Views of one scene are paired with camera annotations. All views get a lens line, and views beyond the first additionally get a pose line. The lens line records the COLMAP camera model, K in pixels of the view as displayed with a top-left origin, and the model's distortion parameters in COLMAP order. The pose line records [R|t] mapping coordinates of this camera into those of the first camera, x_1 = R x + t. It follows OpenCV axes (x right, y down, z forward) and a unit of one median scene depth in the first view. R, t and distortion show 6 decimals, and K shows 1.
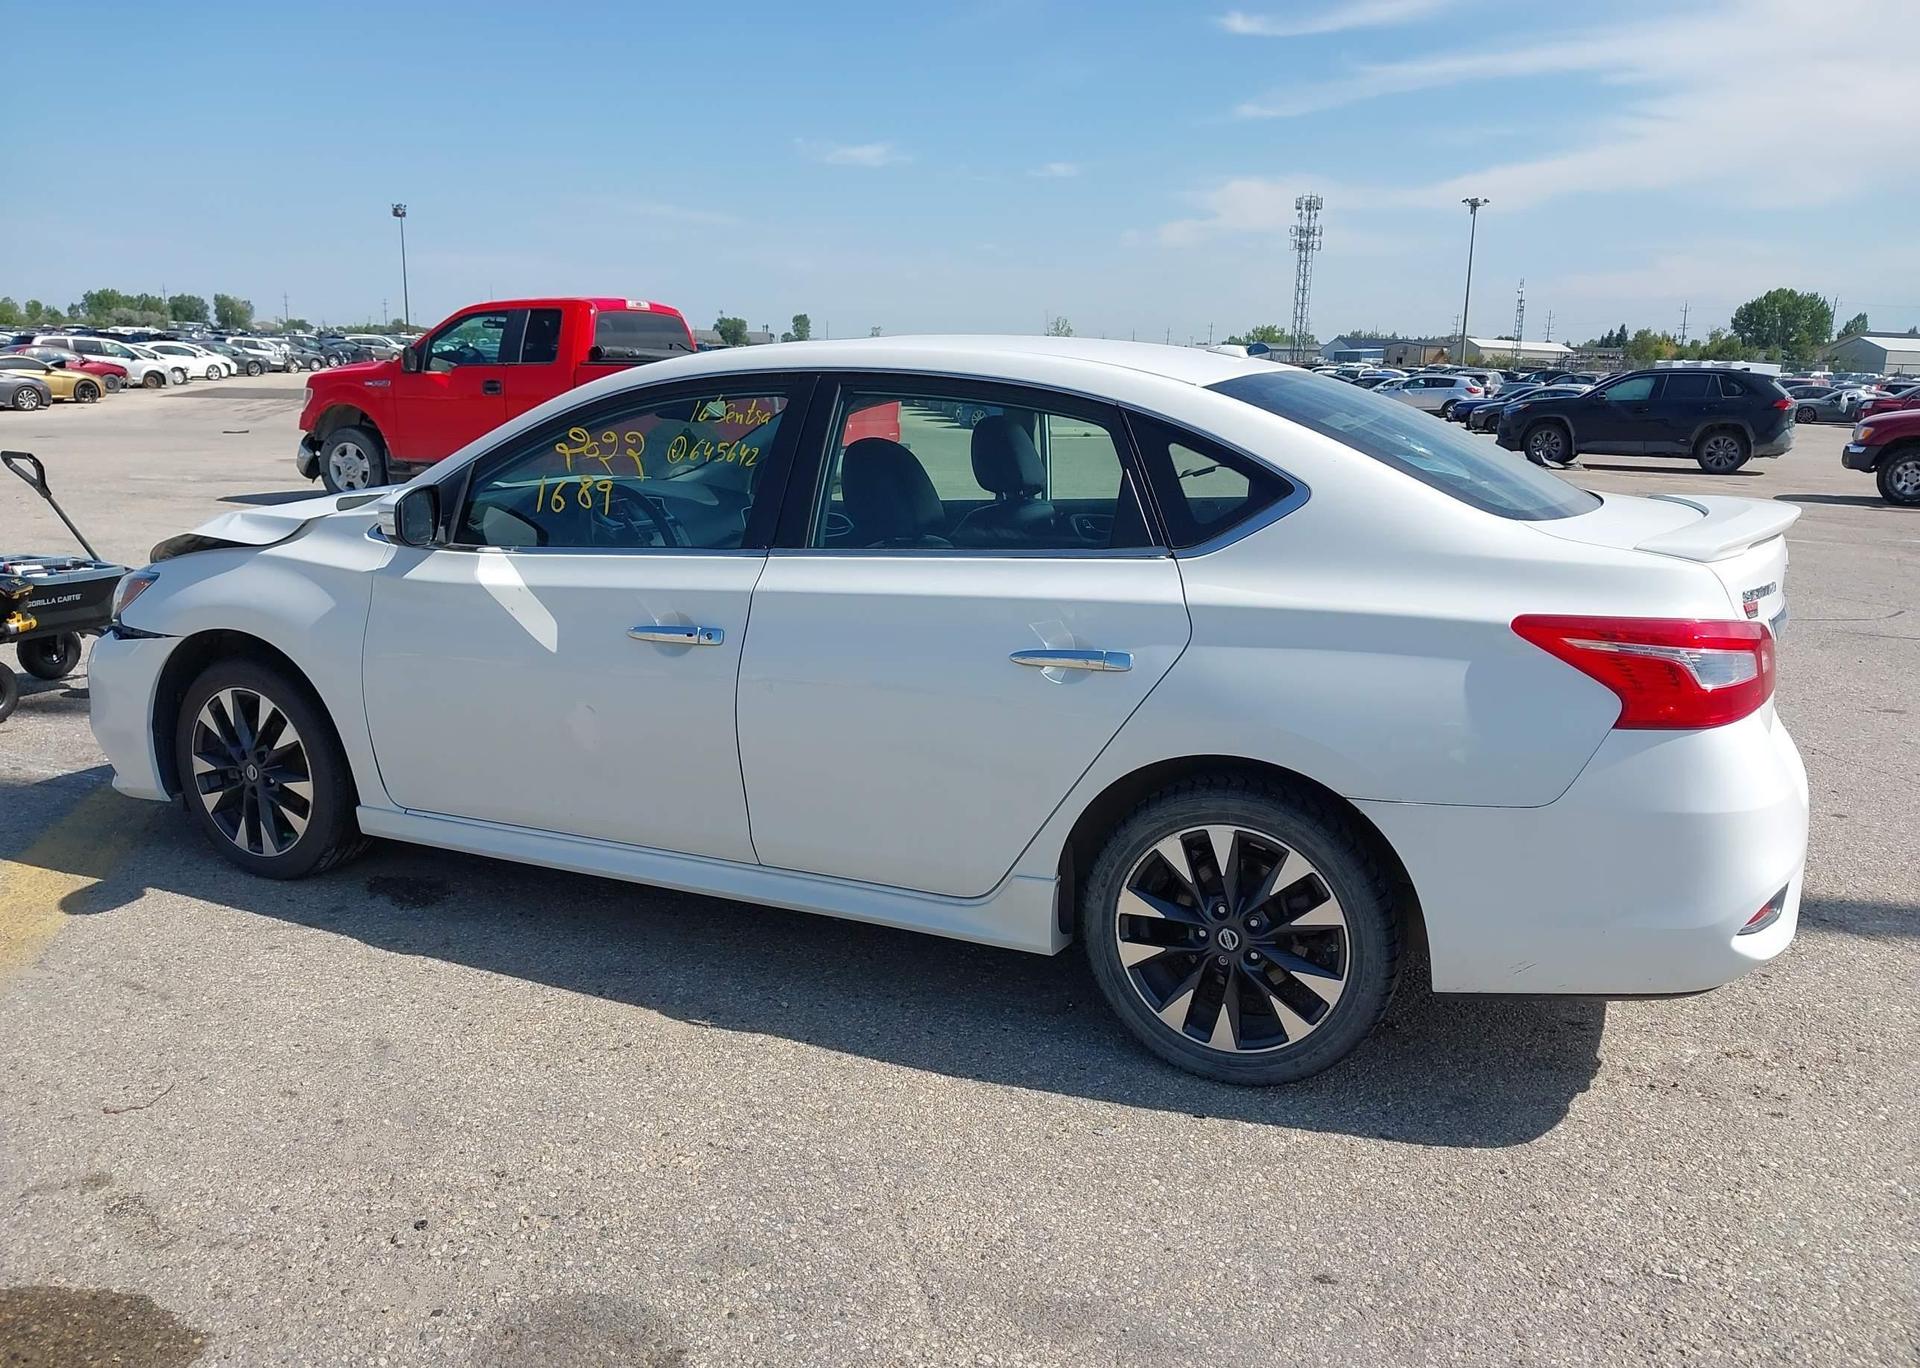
lens RADIAL K [[1515.2, 0, 947.1], [0, 1515.2, 684.0], [0, 0, 1]] dist [0.028844, -0.040724]
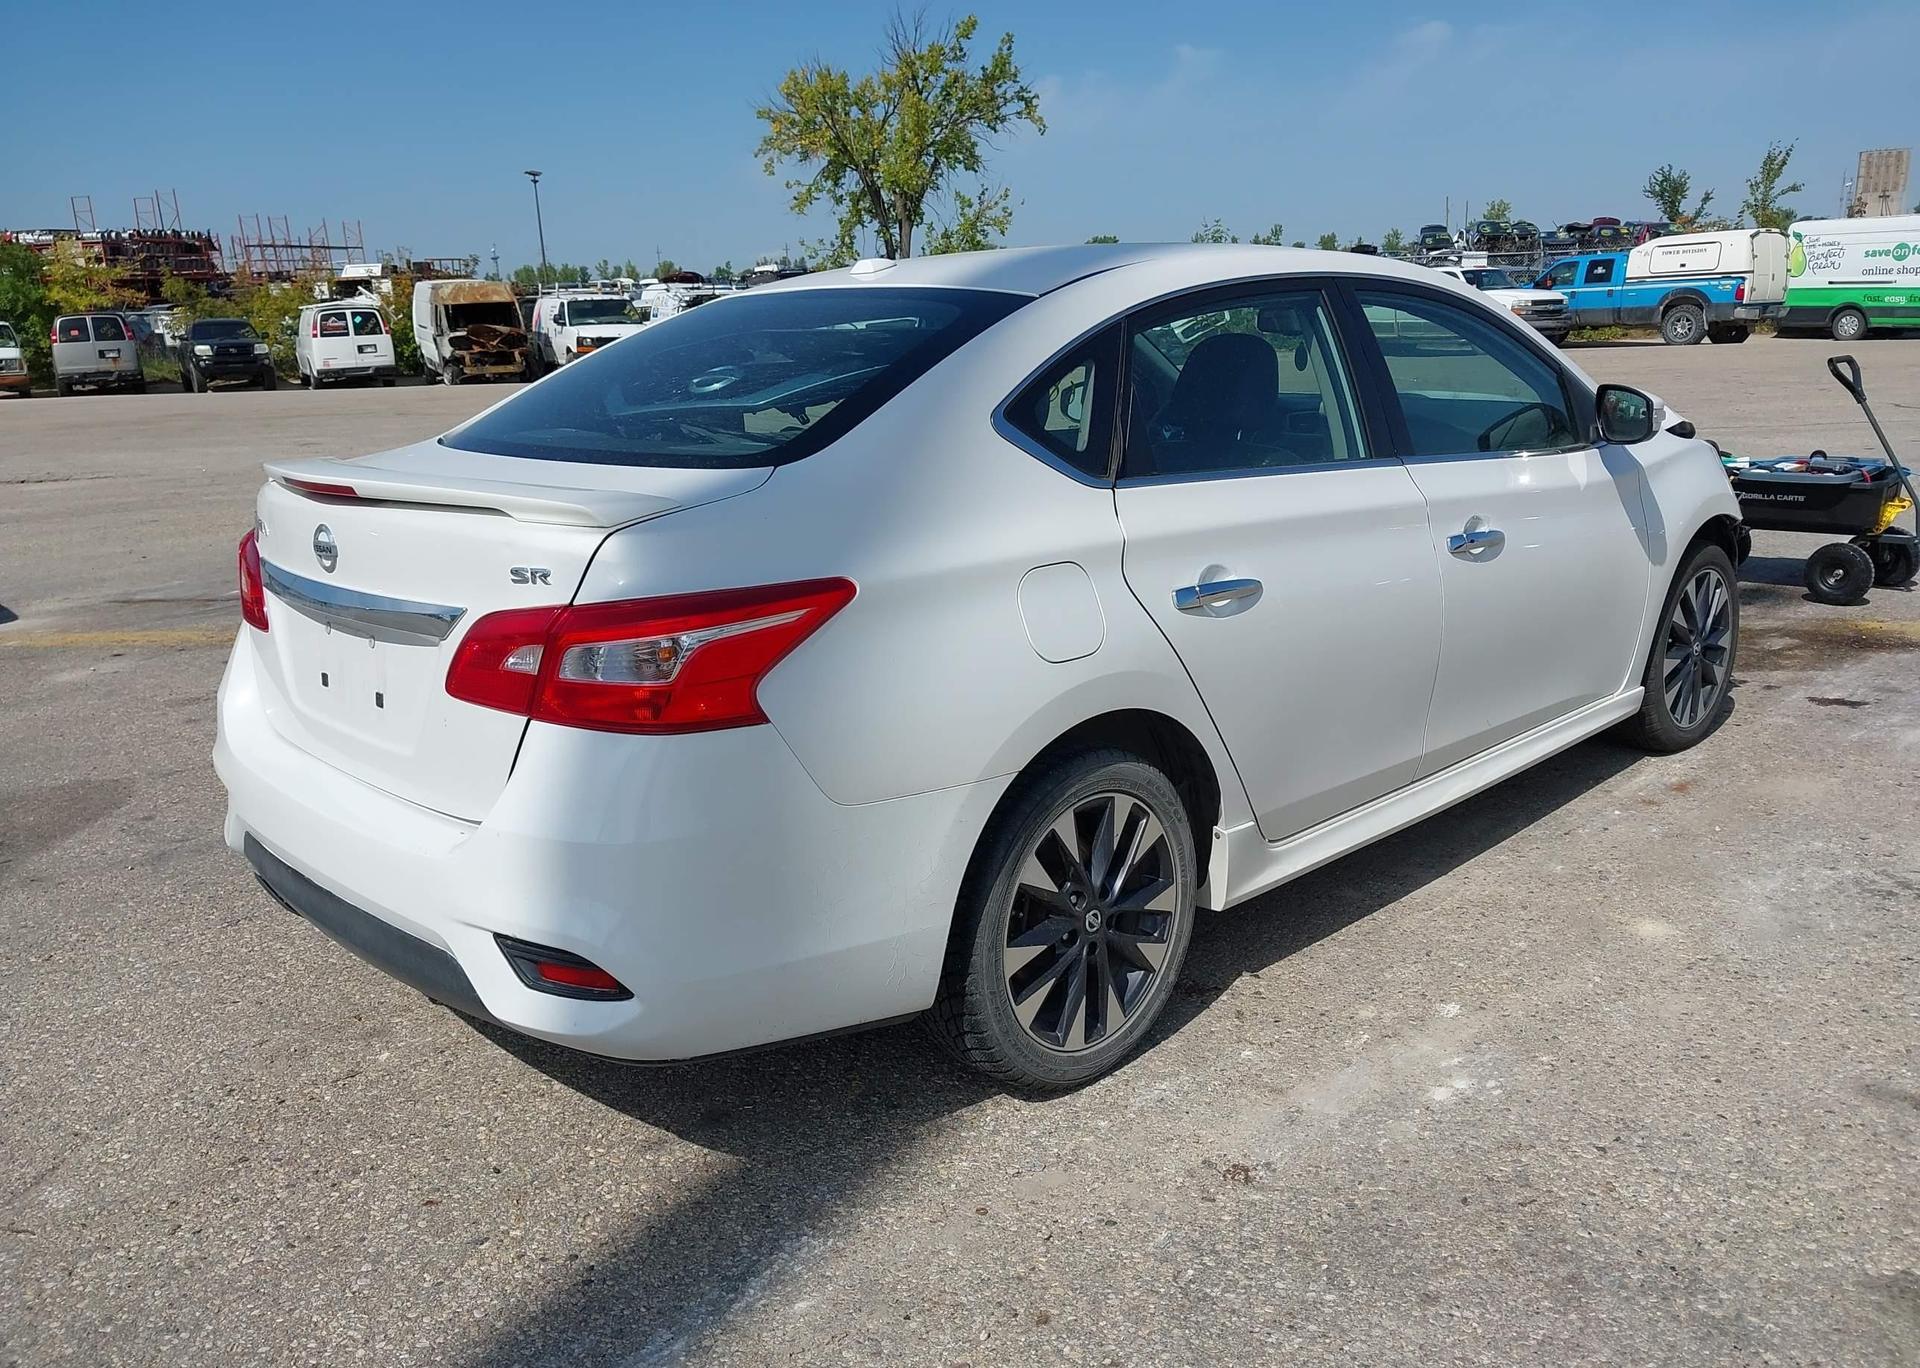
lens RADIAL K [[1515.2, 0, 943.0], [0, 1515.2, 676.8], [0, 0, 1]] dist [0.028844, -0.040724]
pose [[-0.372409, 0.221426, -0.901267, 1.120636], [-0.161794, 0.940760, 0.297983, -0.289020], [0.913857, 0.256792, -0.314522, 1.496807]]
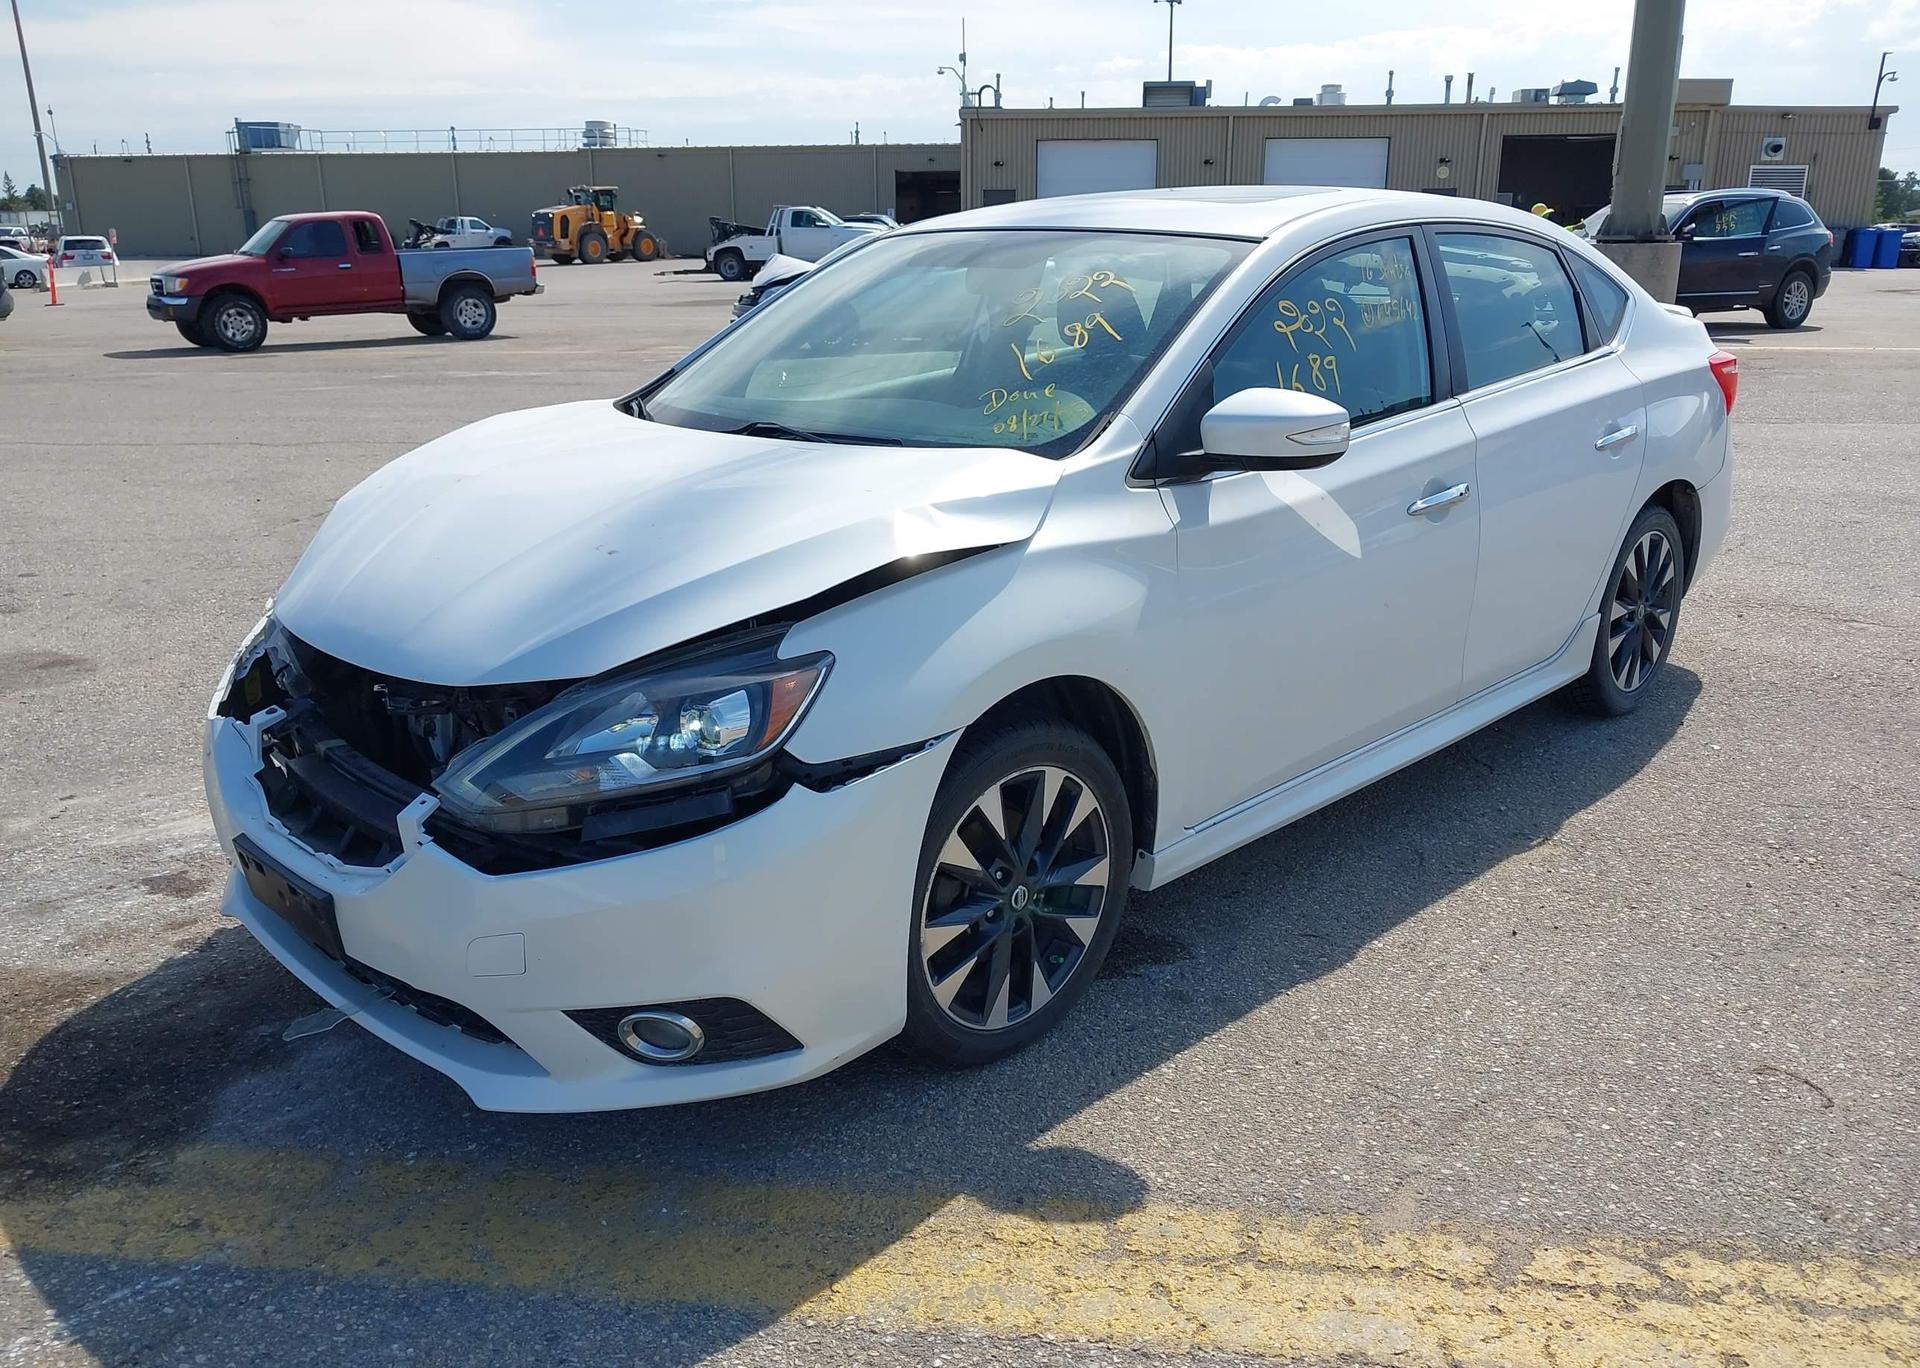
lens RADIAL K [[1515.2, 0, 939.5], [0, 1515.2, 695.4], [0, 0, 1]] dist [0.028844, -0.040724]
pose [[0.342190, -0.299243, 0.890708, -1.233808], [0.210793, 0.948220, 0.237583, -0.220245], [-0.915681, 0.106456, 0.387549, 0.950885]]
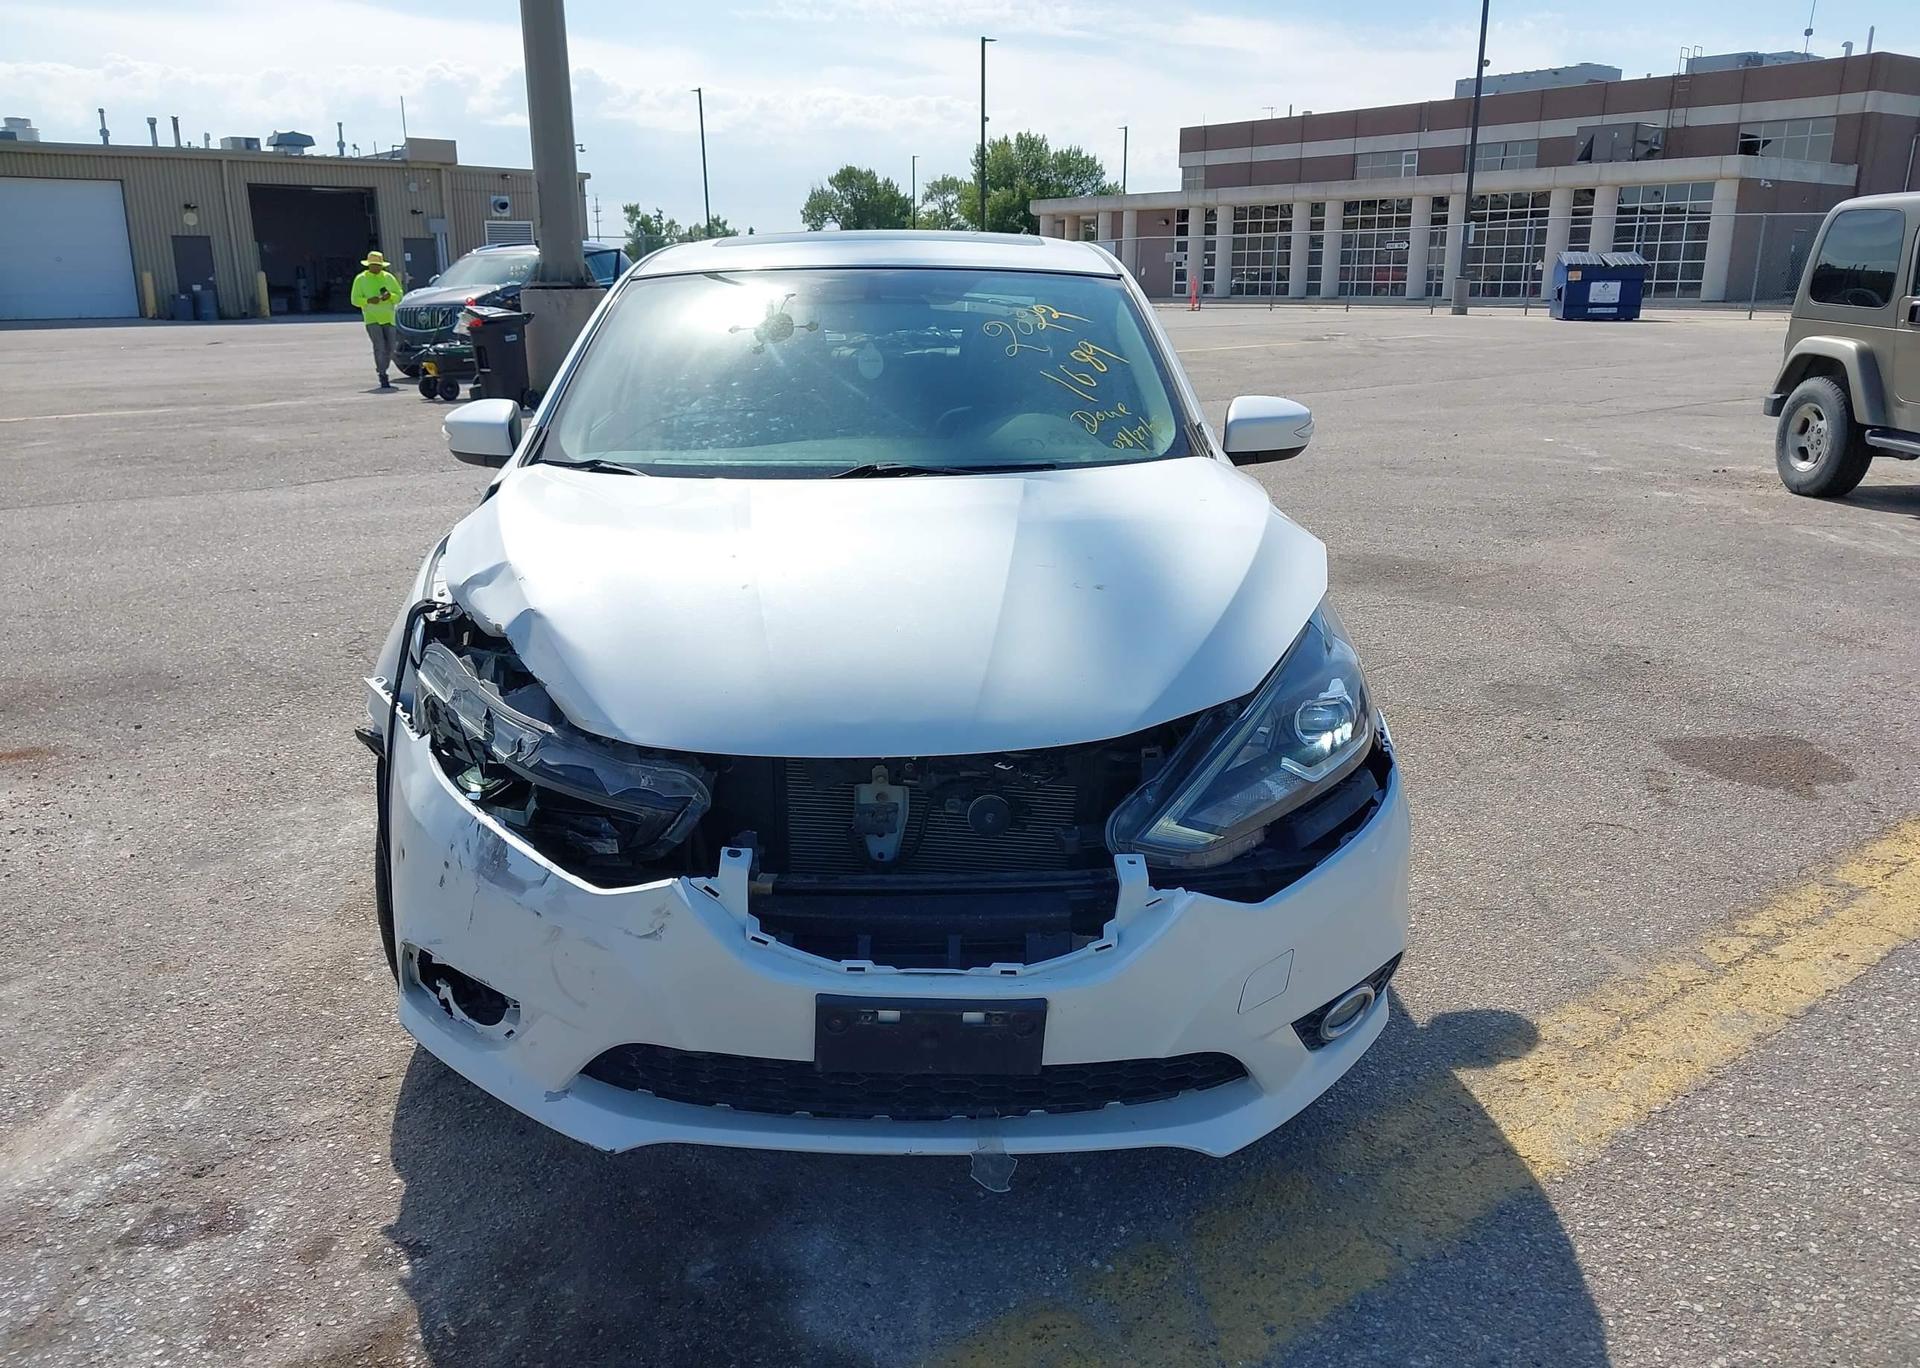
lens RADIAL K [[1515.2, 0, 957.2], [0, 1515.2, 688.8], [0, 0, 1]] dist [0.028844, -0.040724]
pose [[-0.434012, -0.258651, 0.862979, -1.223065], [0.184077, 0.912232, 0.365990, -0.376389], [-0.881901, 0.317699, -0.348308, 1.687257]]
